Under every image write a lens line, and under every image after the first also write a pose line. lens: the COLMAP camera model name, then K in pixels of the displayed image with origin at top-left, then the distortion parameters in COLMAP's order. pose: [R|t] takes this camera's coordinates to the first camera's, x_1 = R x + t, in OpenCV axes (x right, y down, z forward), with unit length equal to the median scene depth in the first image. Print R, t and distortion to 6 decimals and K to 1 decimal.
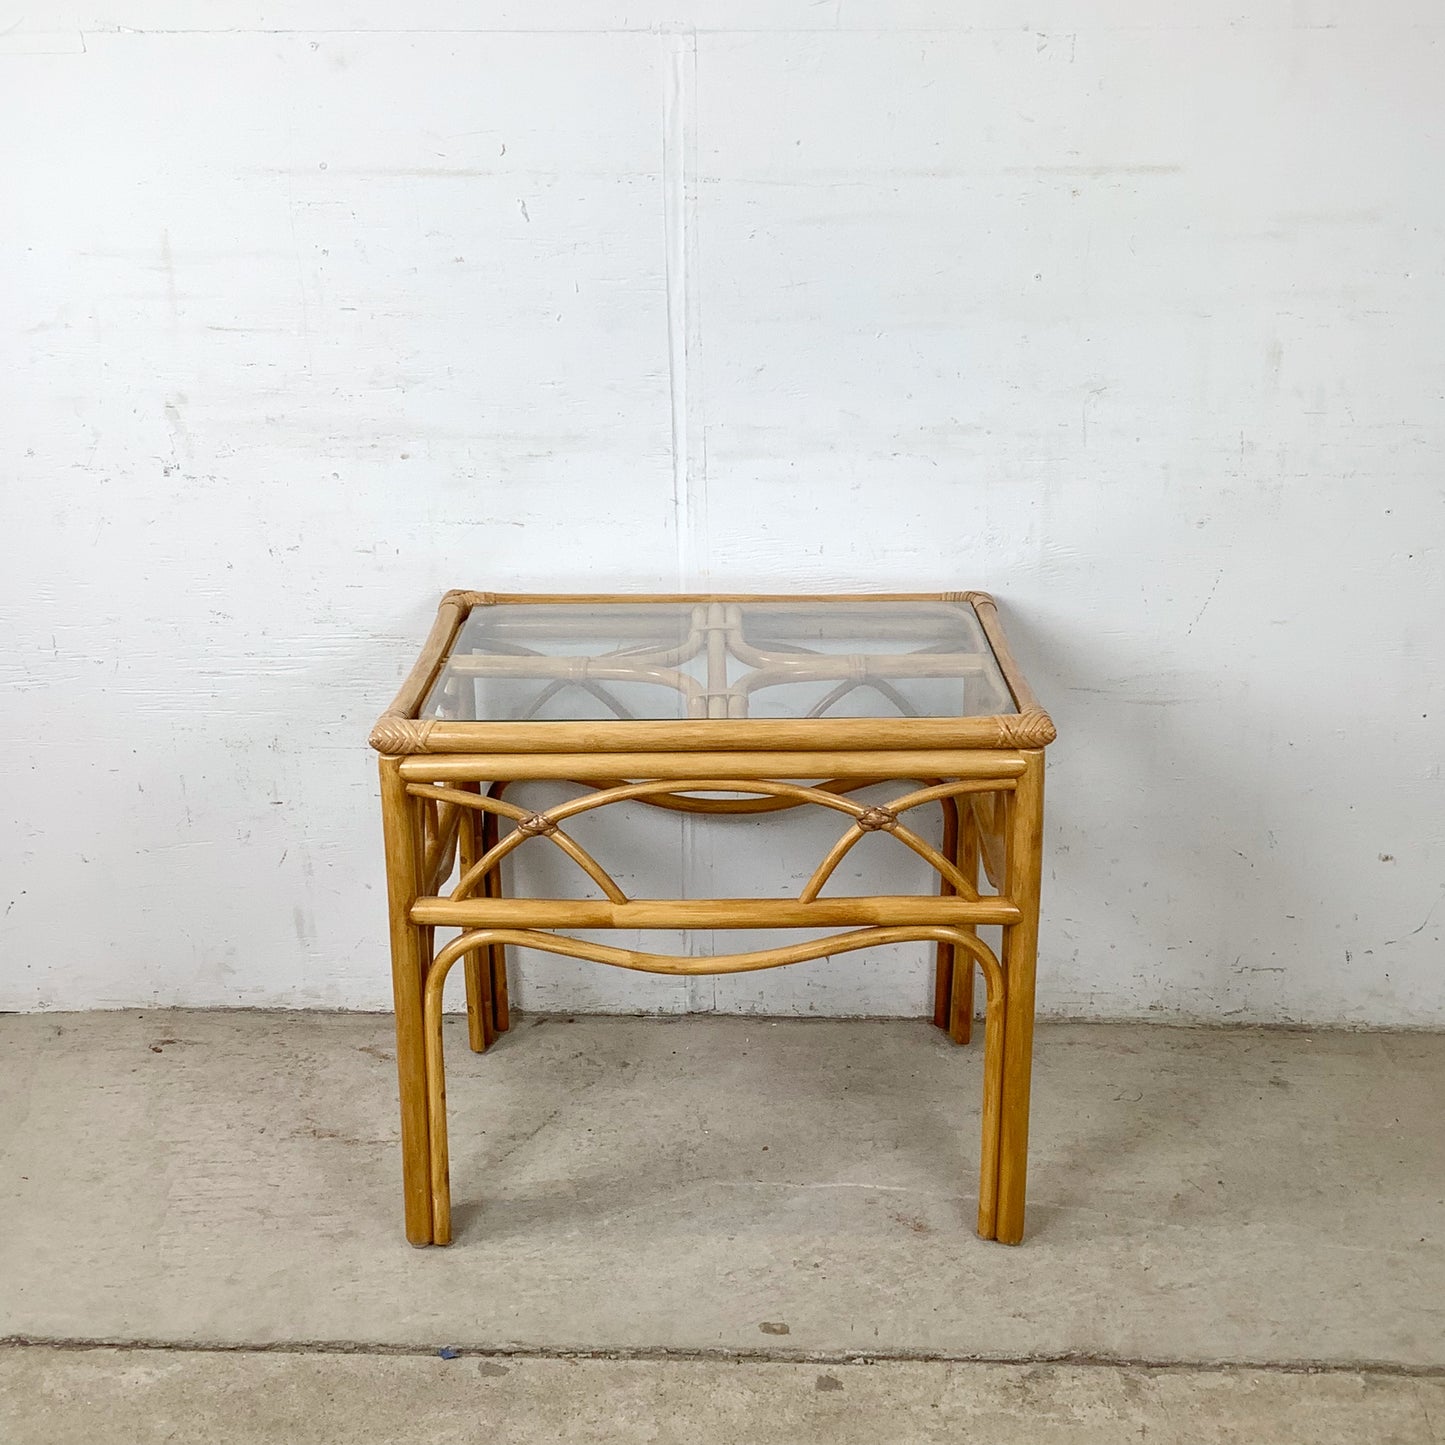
lens RADIAL K [[1989.5, 0, 702.8], [0, 1989.5, 705.8], [0, 0, 1]] dist [0.092621, 0.000000]
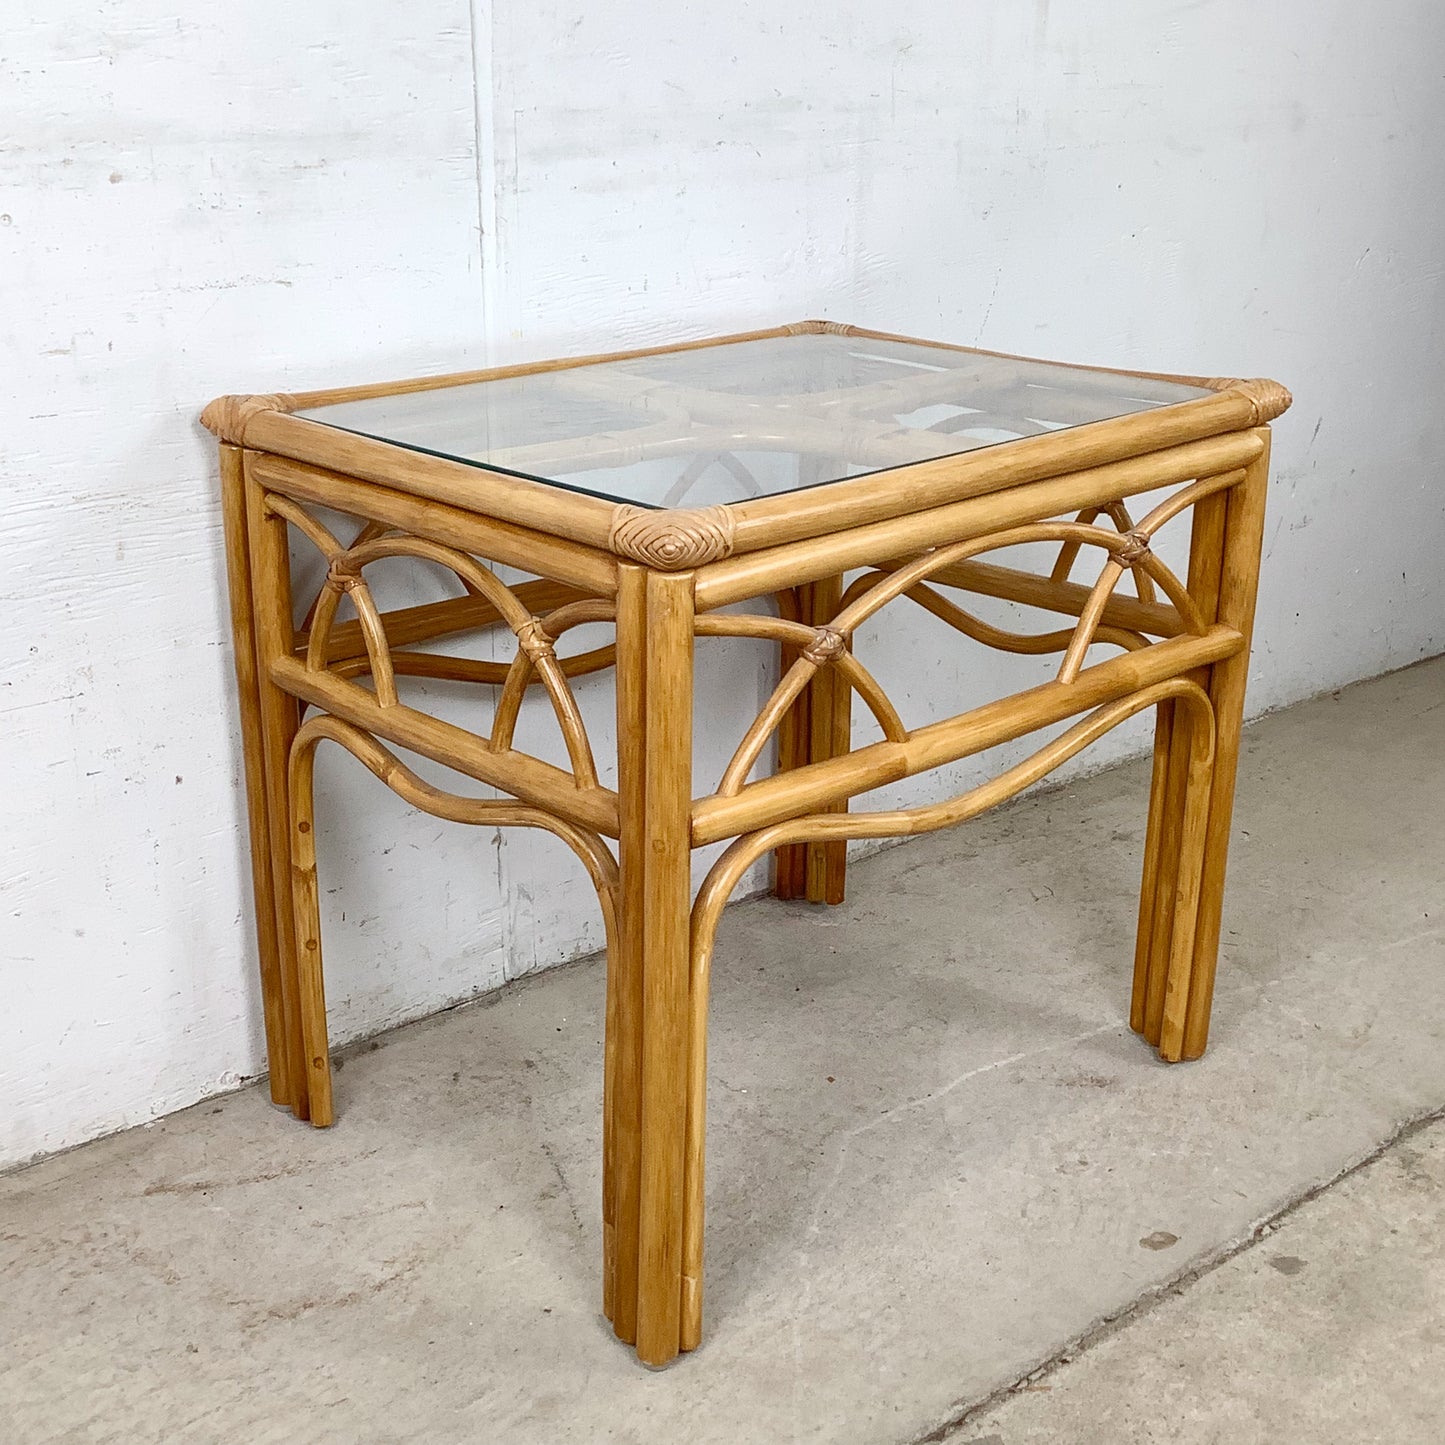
lens RADIAL K [[2139.2, 0, 720.9], [0, 2139.2, 714.2], [0, 0, 1]] dist [0.092763, 0.000000]
pose [[0.706030, -0.215067, 0.674735, -0.538476], [0.207908, 0.973734, 0.092820, 0.008028], [-0.676975, 0.074749, 0.732200, 0.464627]]
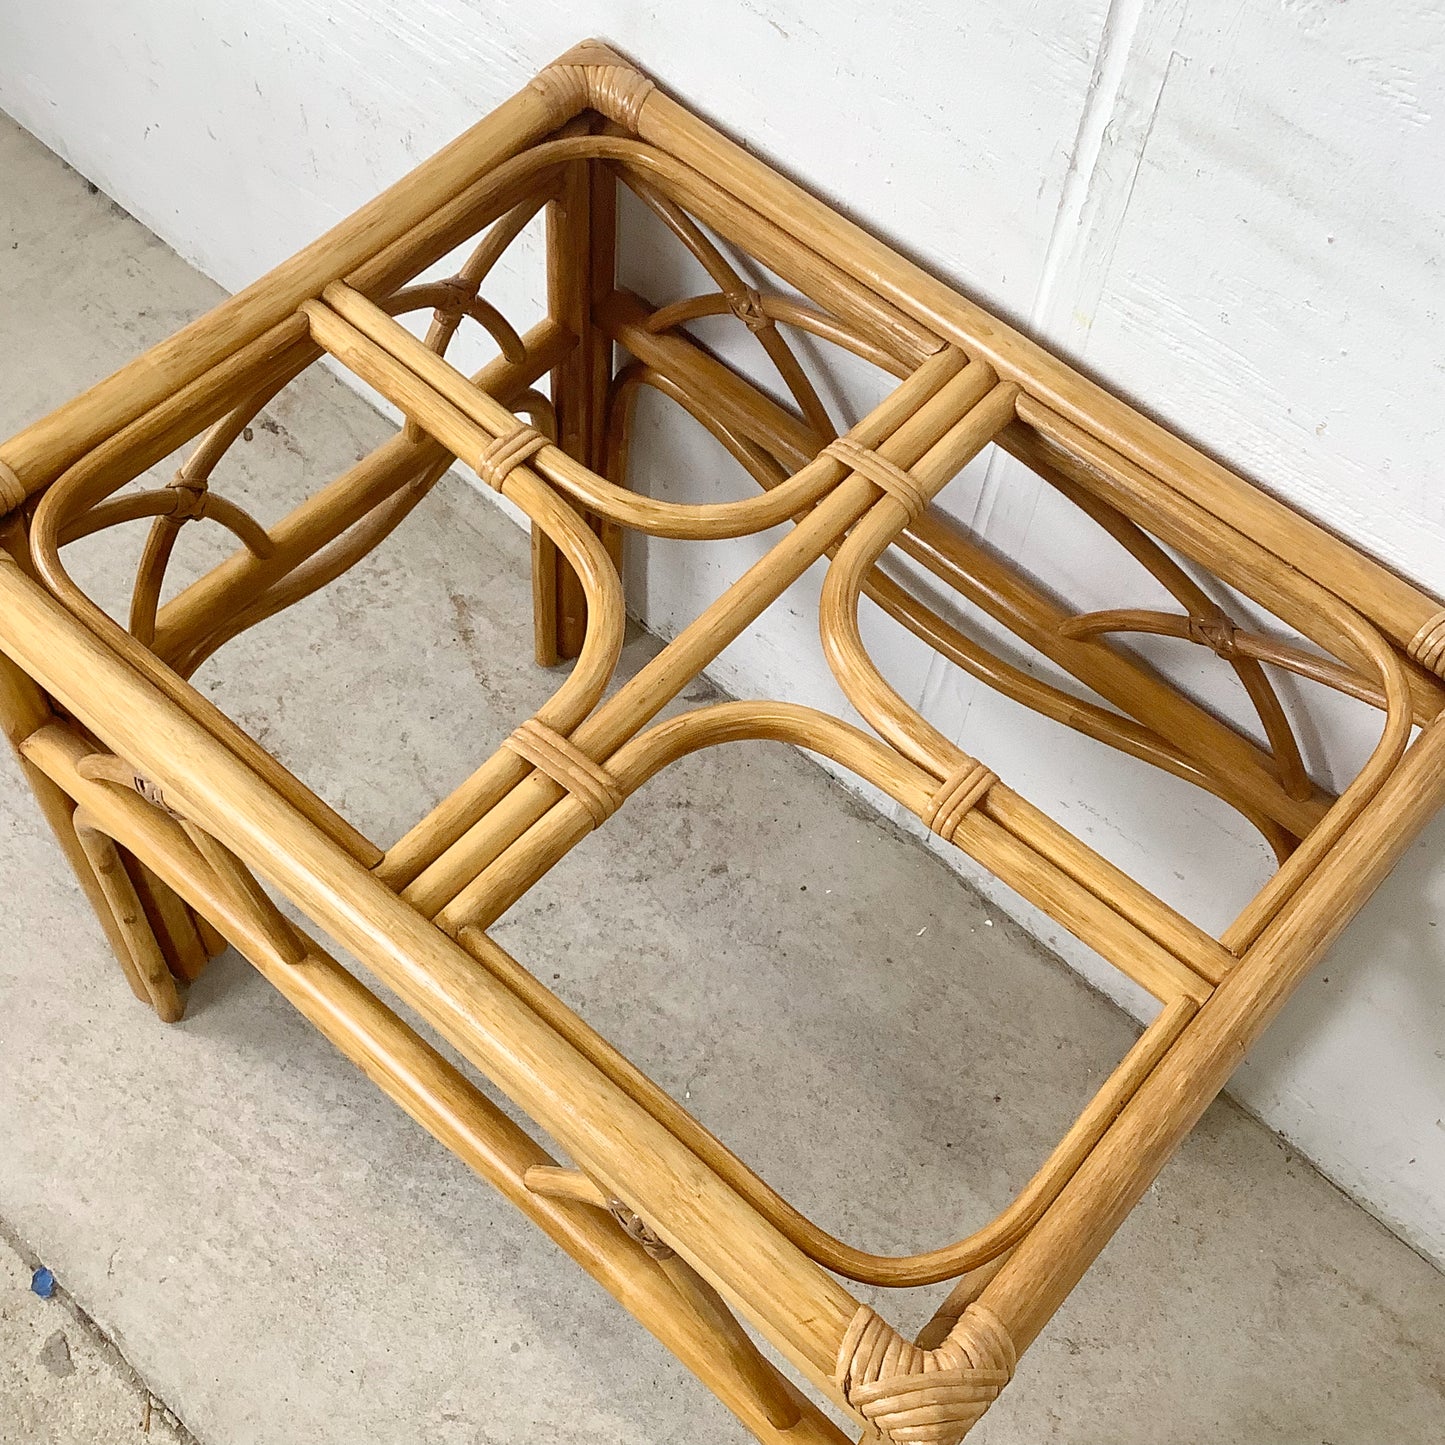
lens RADIAL K [[1926.4, 0, 725.7], [0, 1926.4, 714.7], [0, 0, 1]] dist [0.052876, 0.000000]
pose [[0.770330, 0.571263, -0.283284, 0.124876], [-0.270363, 0.694974, 0.666269, -0.304112], [0.577490, -0.436658, 0.689808, 0.690658]]
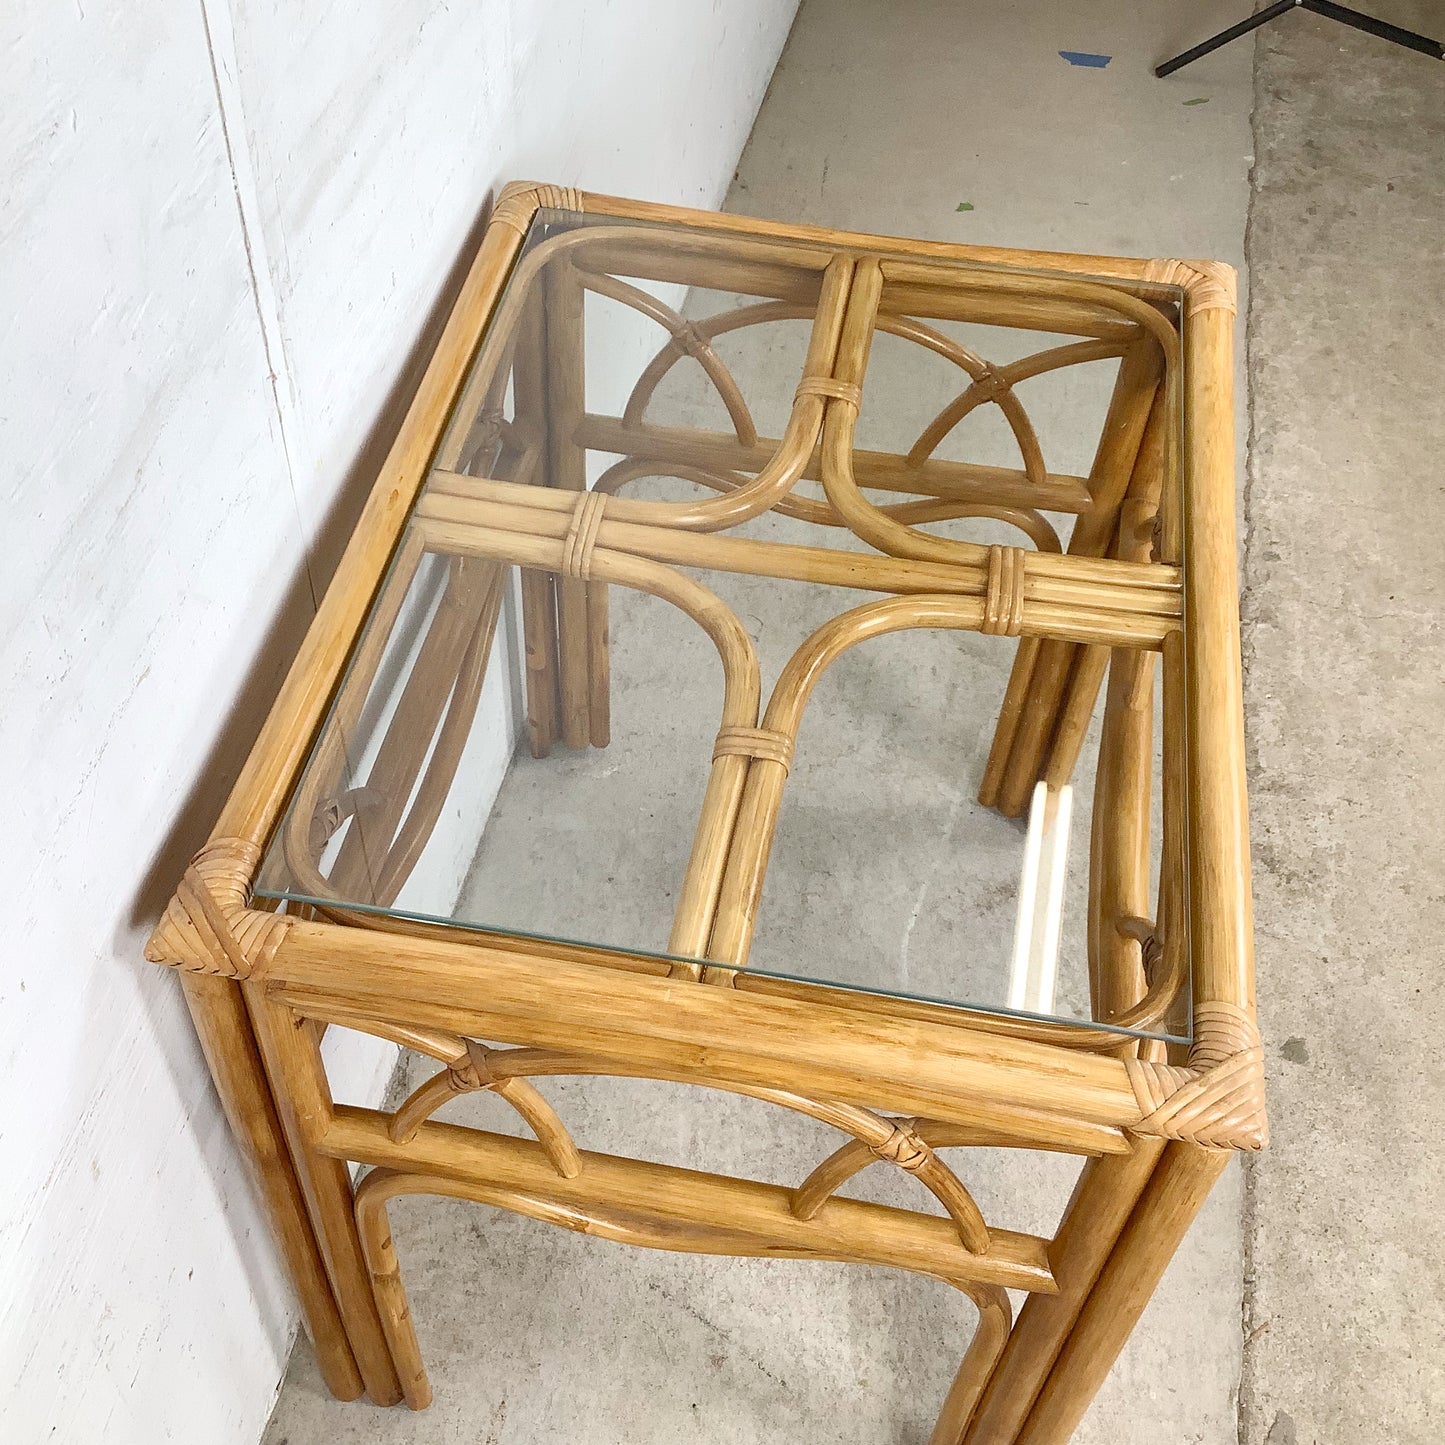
lens RADIAL K [[1759.4, 0, 725.7], [0, 1759.4, 711.7], [0, 0, 1]] dist [0.054124, 0.000000]
pose [[0.145658, -0.730912, 0.666747, -0.339525], [0.266785, 0.677988, 0.684952, -0.320183], [-0.952685, 0.078109, 0.293751, 0.885812]]
